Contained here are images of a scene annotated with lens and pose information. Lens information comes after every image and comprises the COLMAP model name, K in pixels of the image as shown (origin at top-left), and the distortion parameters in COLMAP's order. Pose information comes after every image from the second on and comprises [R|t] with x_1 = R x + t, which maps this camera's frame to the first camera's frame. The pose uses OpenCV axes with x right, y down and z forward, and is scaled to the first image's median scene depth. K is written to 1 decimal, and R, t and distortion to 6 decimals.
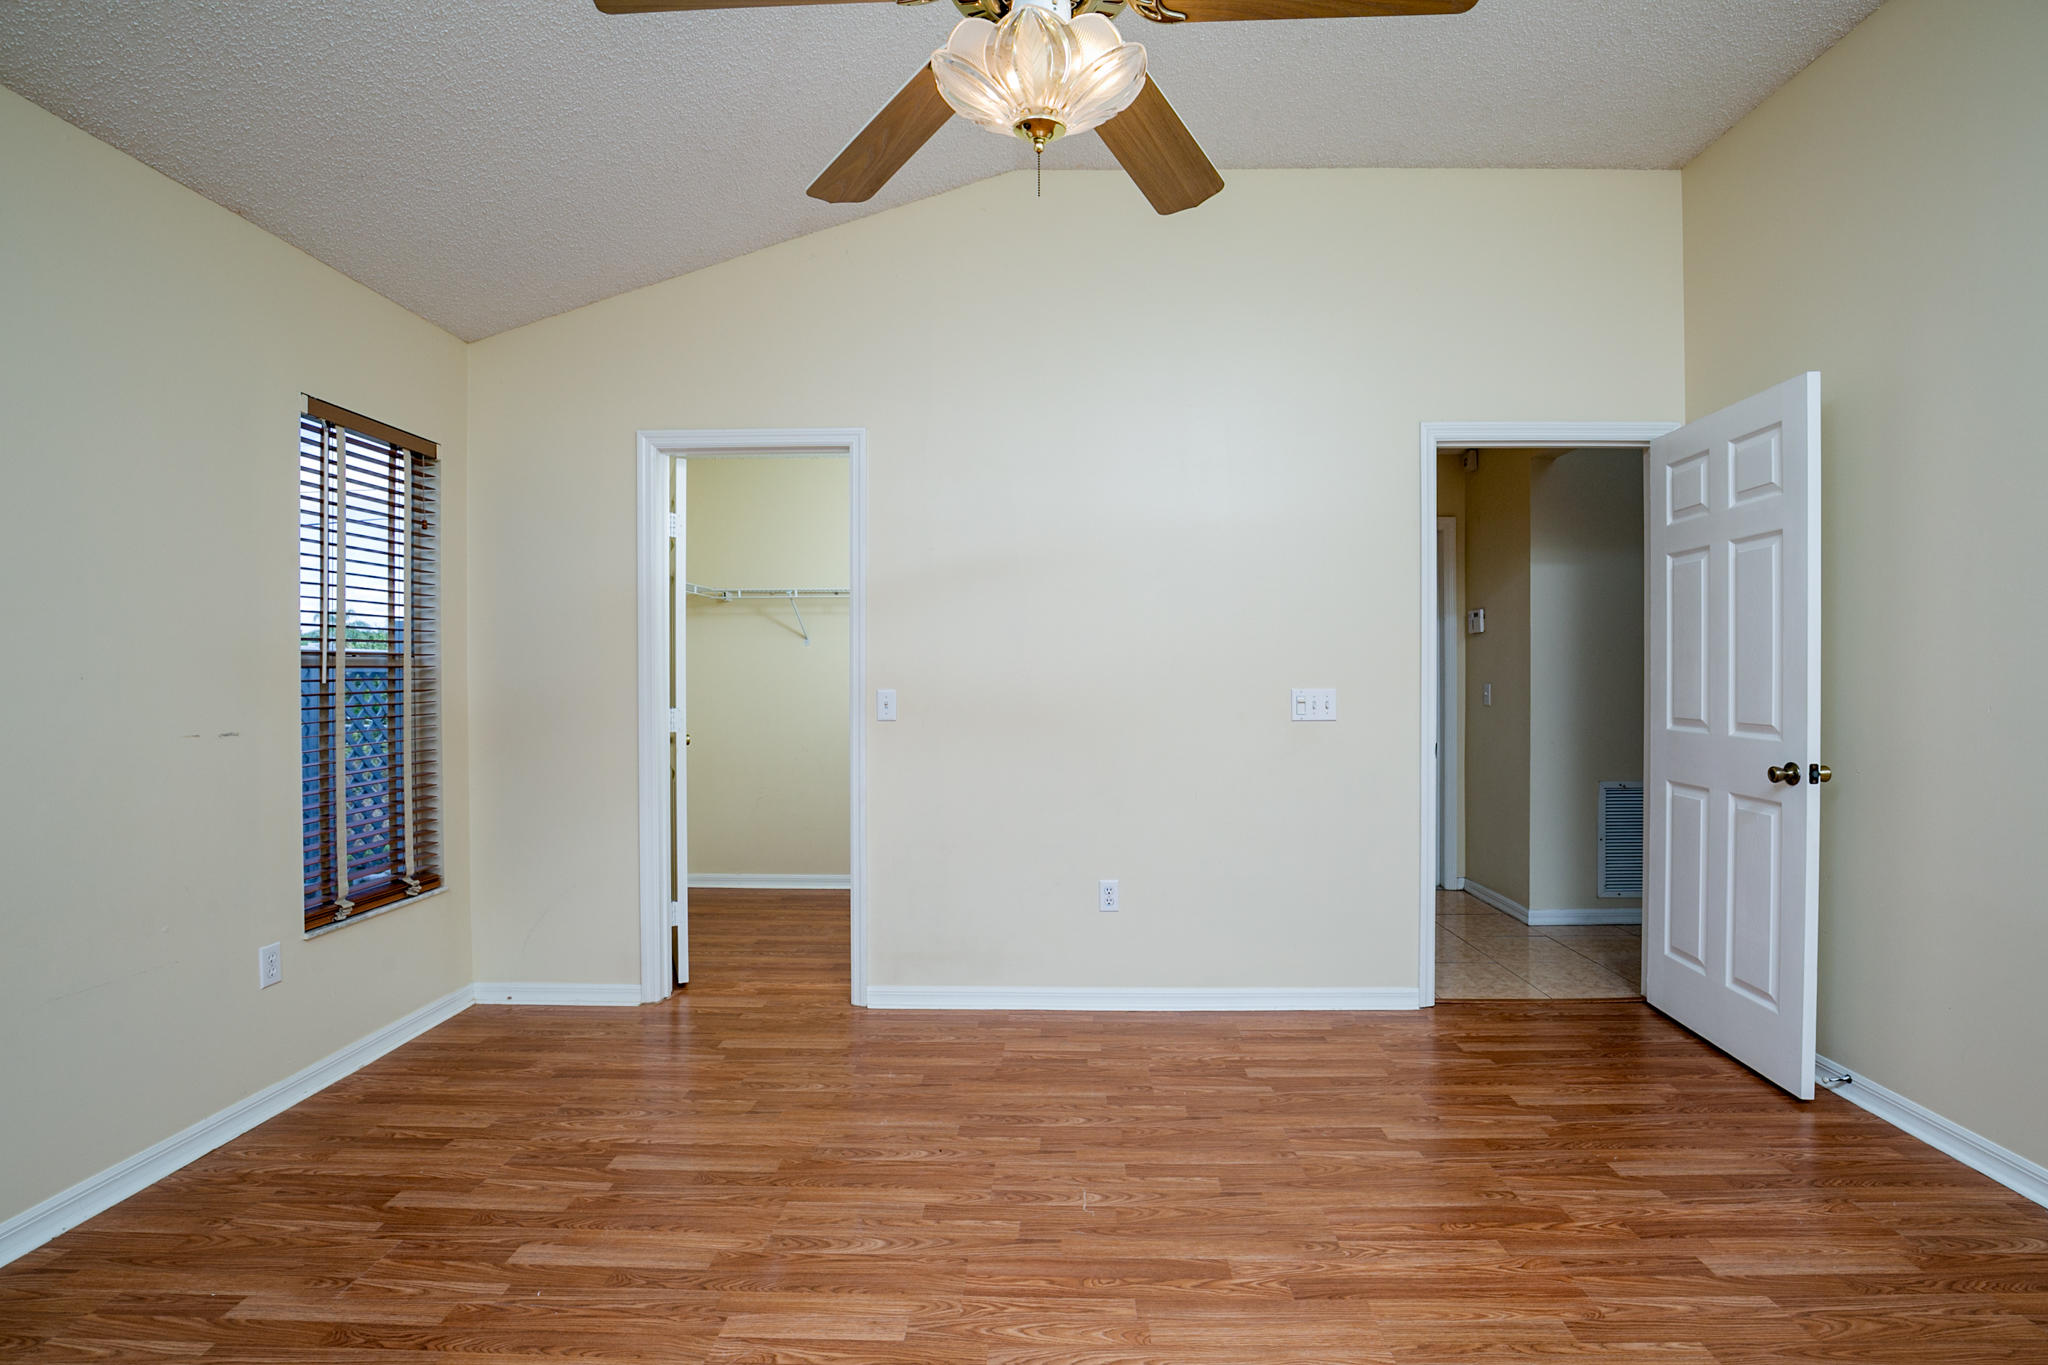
lens RADIAL K [[964.2, 0, 1024.0], [0, 964.2, 682.5], [0, 0, 1]] dist [-0.001179, -0.000158]
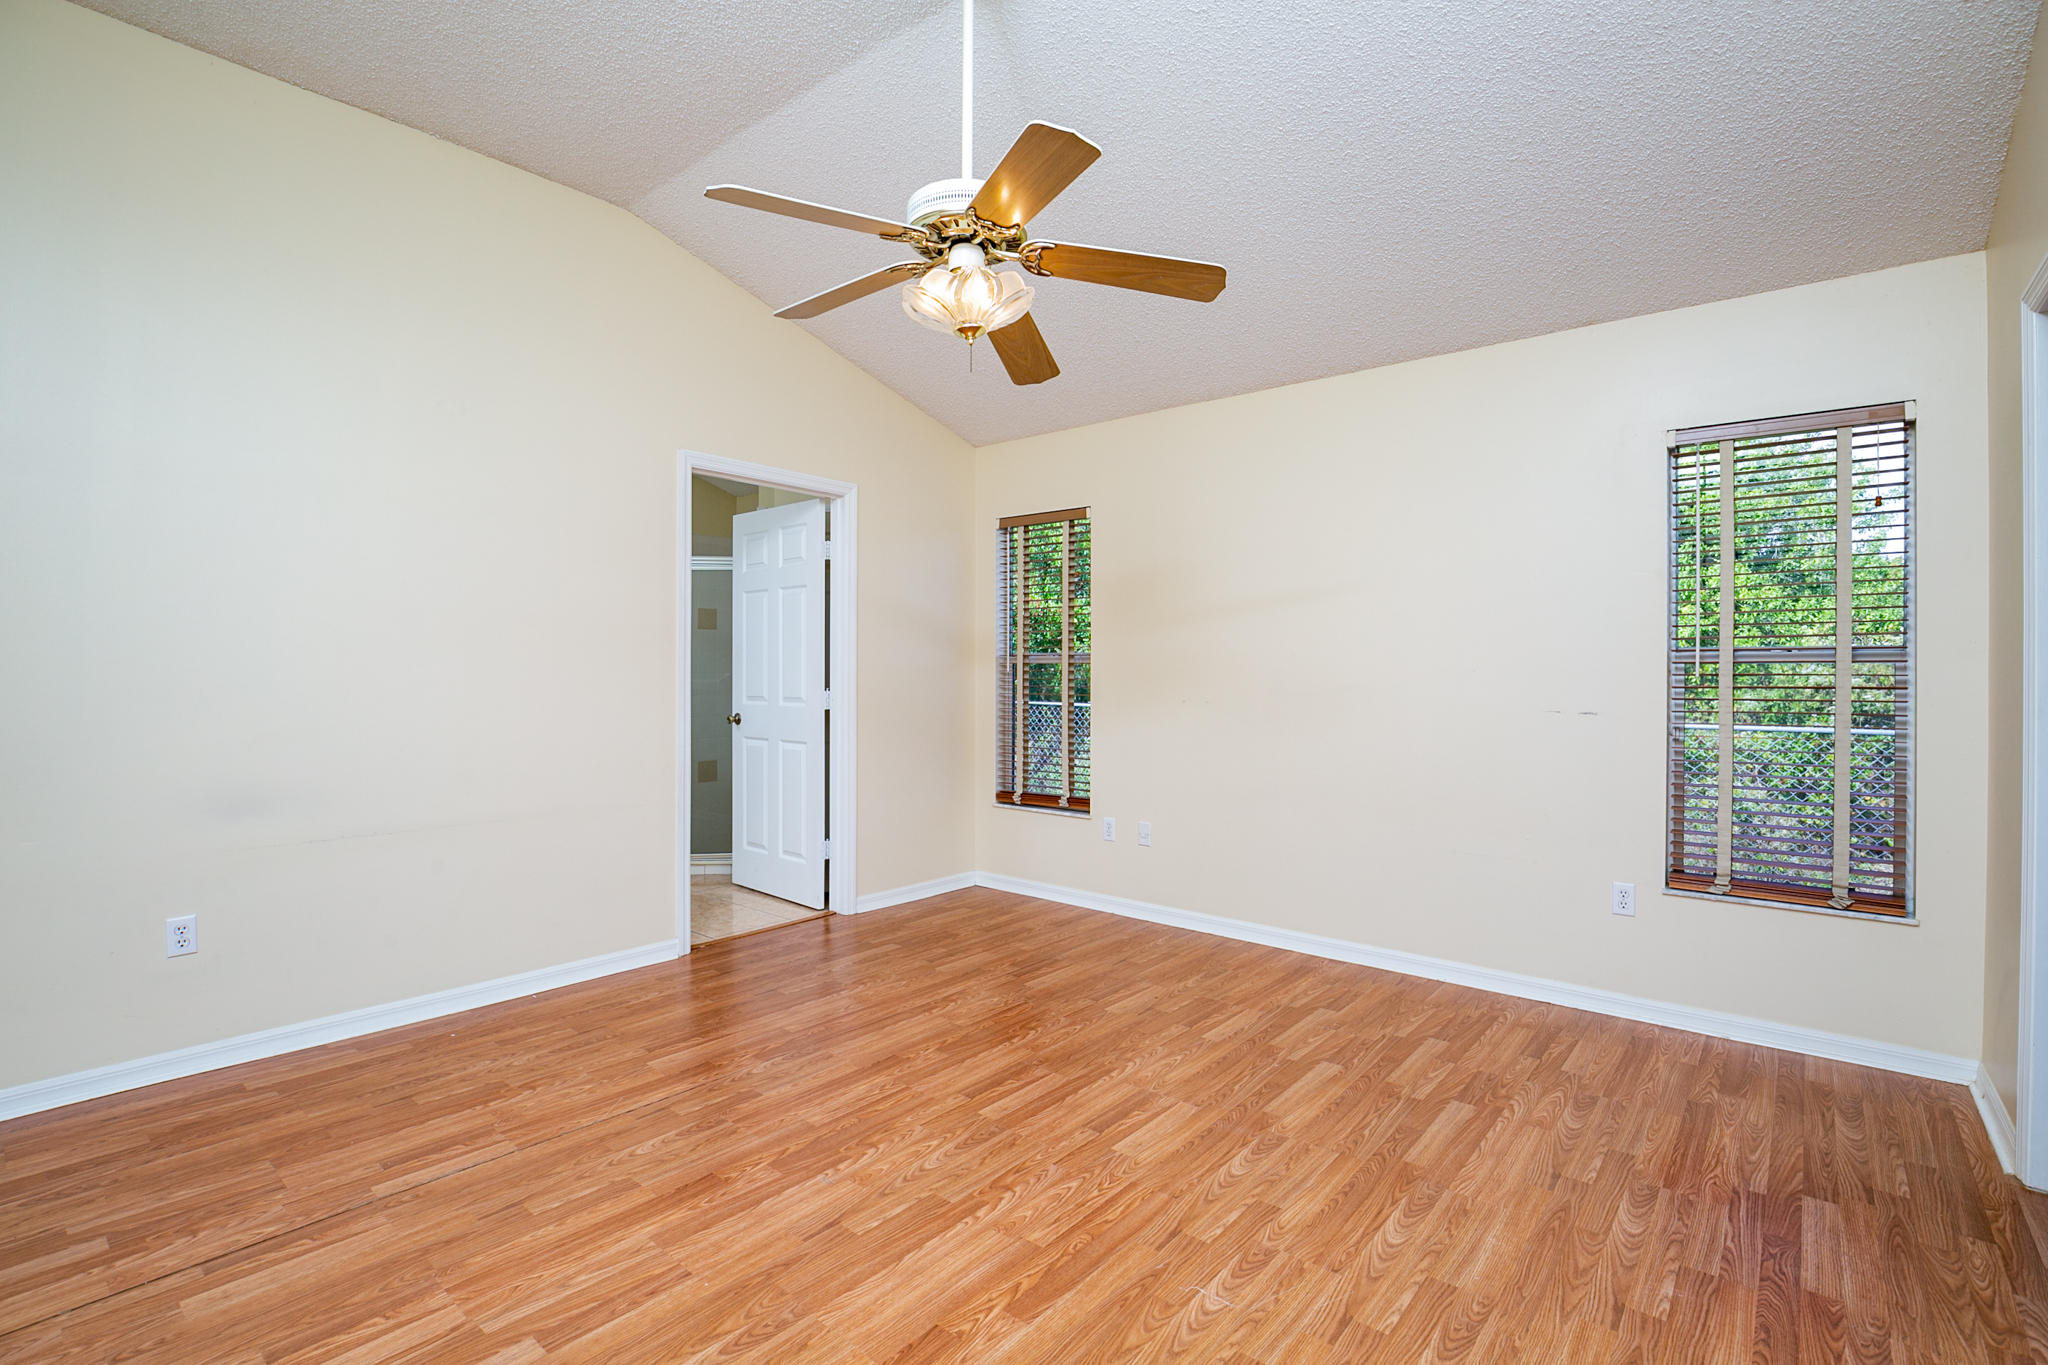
lens RADIAL K [[964.2, 0, 1024.0], [0, 964.2, 682.5], [0, 0, 1]] dist [-0.001179, -0.000158]
pose [[-0.620736, 0.003999, -0.784010, 0.818167], [-0.008551, 0.999893, 0.011870, 0.005524], [0.783973, 0.014073, -0.620635, 1.397904]]
